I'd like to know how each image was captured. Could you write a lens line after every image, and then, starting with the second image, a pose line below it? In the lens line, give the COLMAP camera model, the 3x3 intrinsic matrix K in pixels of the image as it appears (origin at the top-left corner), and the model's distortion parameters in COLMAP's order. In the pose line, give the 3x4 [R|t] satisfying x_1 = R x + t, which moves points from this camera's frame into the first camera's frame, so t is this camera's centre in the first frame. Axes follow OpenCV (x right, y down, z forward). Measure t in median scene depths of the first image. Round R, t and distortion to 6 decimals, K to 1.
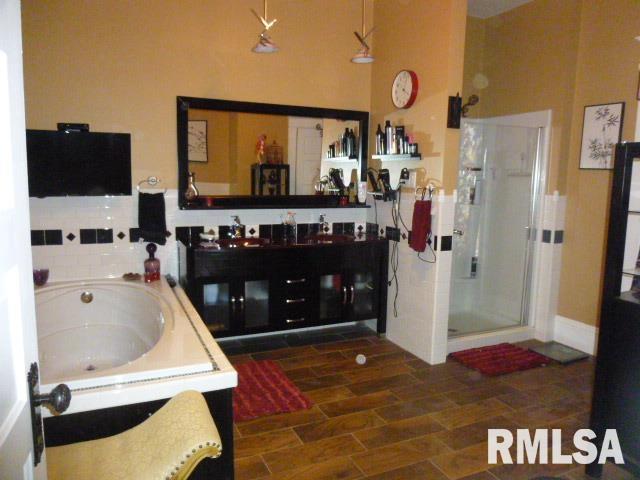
lens RADIAL K [[480.6, 0, 330.9], [0, 480.6, 243.9], [0, 0, 1]] dist [-0.062877, 0.041693]
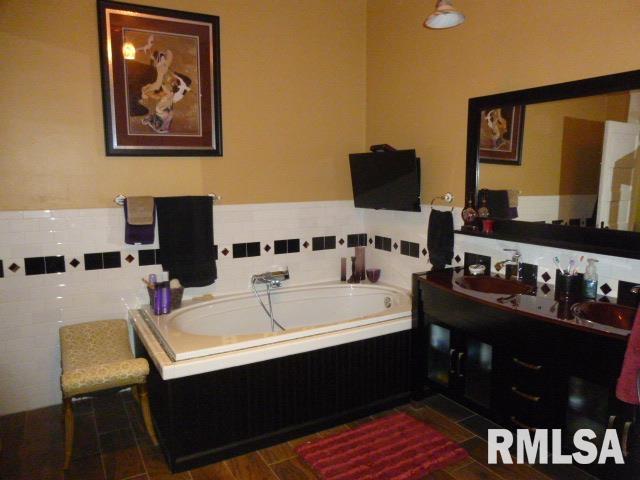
lens RADIAL K [[480.6, 0, 330.9], [0, 480.6, 243.9], [0, 0, 1]] dist [-0.062877, 0.041693]
pose [[0.093210, 0.136731, -0.986213, 0.525323], [-0.105605, 0.986296, 0.126761, -0.142186], [0.990030, 0.092334, 0.106372, 0.718618]]
